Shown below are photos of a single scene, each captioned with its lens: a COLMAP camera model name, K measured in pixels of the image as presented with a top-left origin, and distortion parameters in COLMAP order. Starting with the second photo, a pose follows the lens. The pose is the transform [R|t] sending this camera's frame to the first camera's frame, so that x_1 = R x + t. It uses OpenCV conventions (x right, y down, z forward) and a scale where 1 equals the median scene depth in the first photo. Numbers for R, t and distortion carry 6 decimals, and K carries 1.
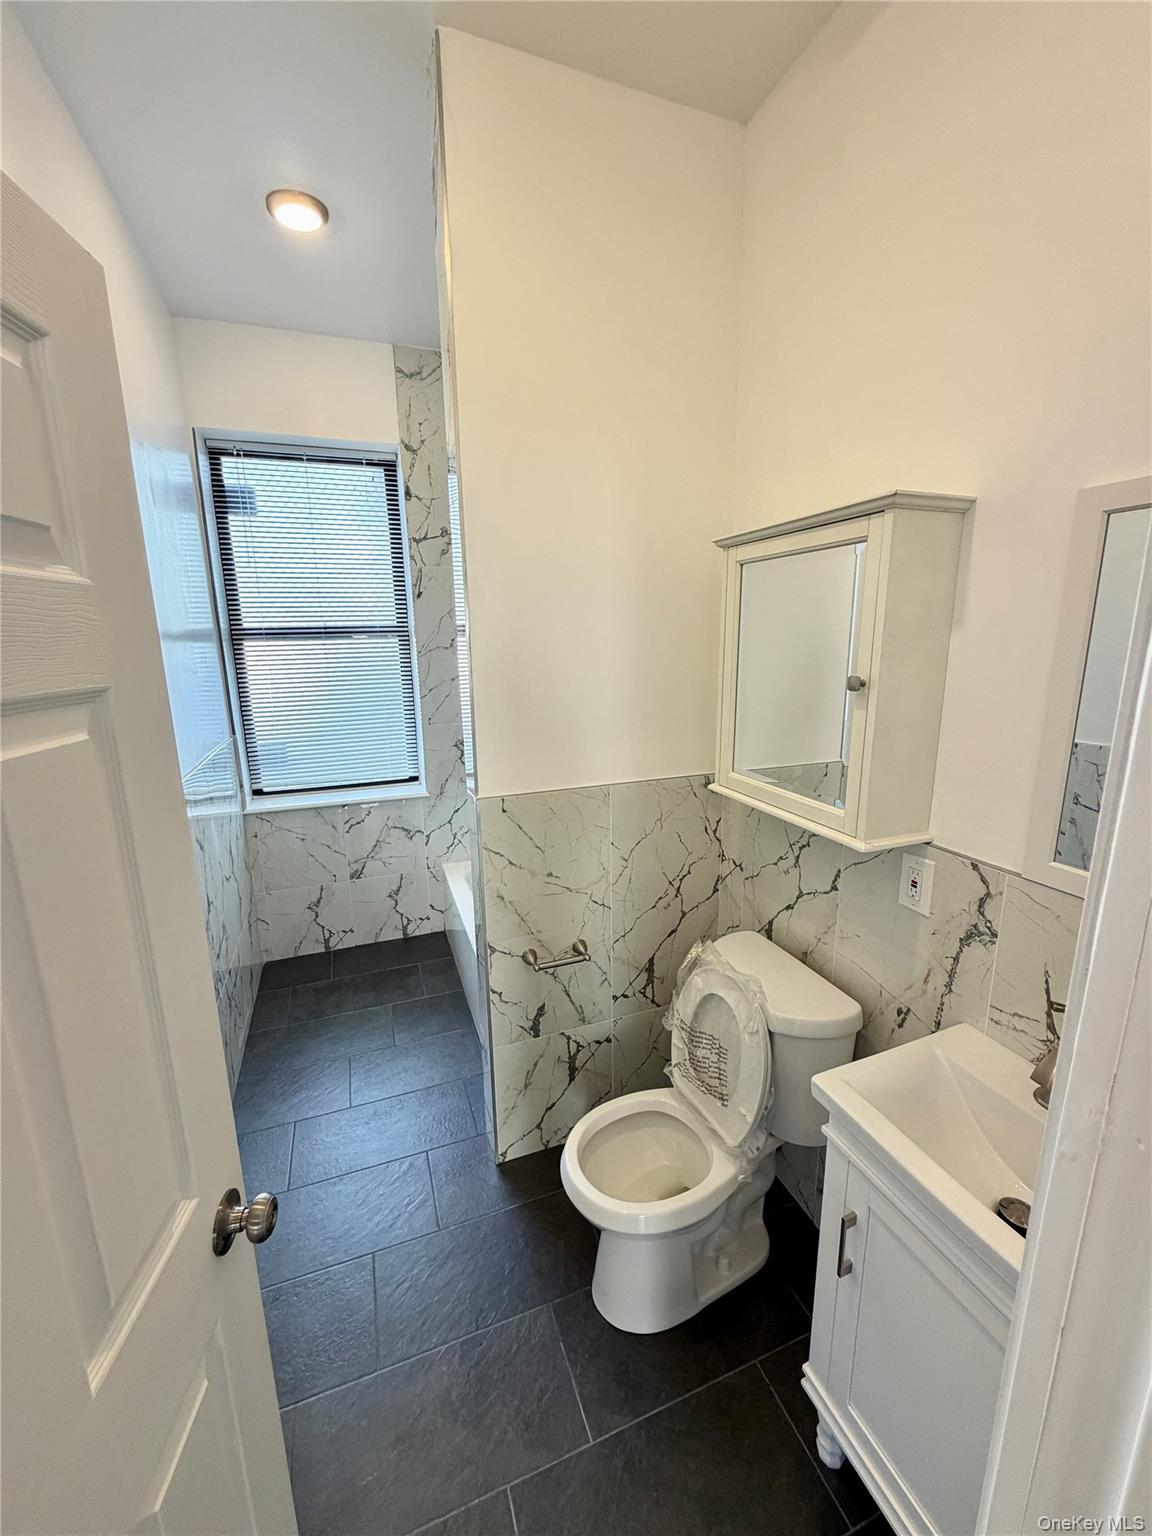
lens RADIAL K [[611.2, 0, 572.9], [0, 611.2, 768.9], [0, 0, 1]] dist [-0.002812, 0.000574]
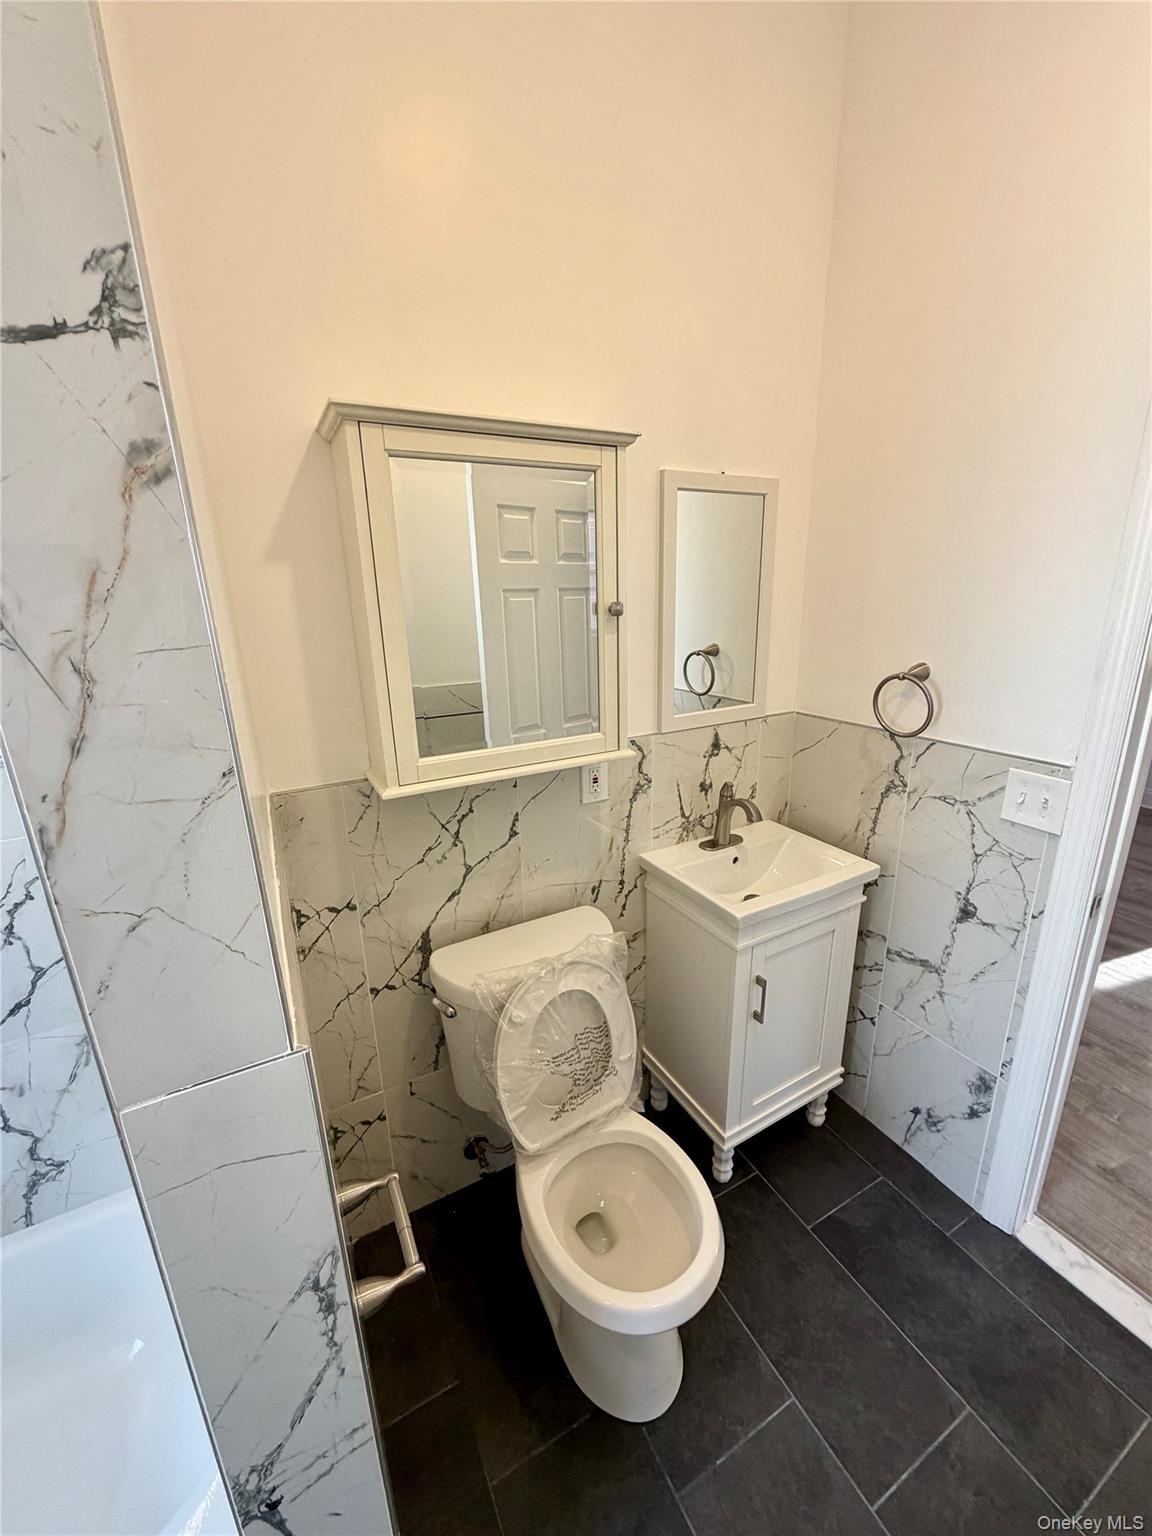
lens RADIAL K [[611.2, 0, 577.6], [0, 611.2, 772.5], [0, 0, 1]] dist [-0.002812, 0.000574]
pose [[-0.144078, -0.256872, 0.955645, -0.499627], [0.240344, 0.927721, 0.285602, -0.152705], [-0.959936, 0.270832, -0.071927, 0.951583]]
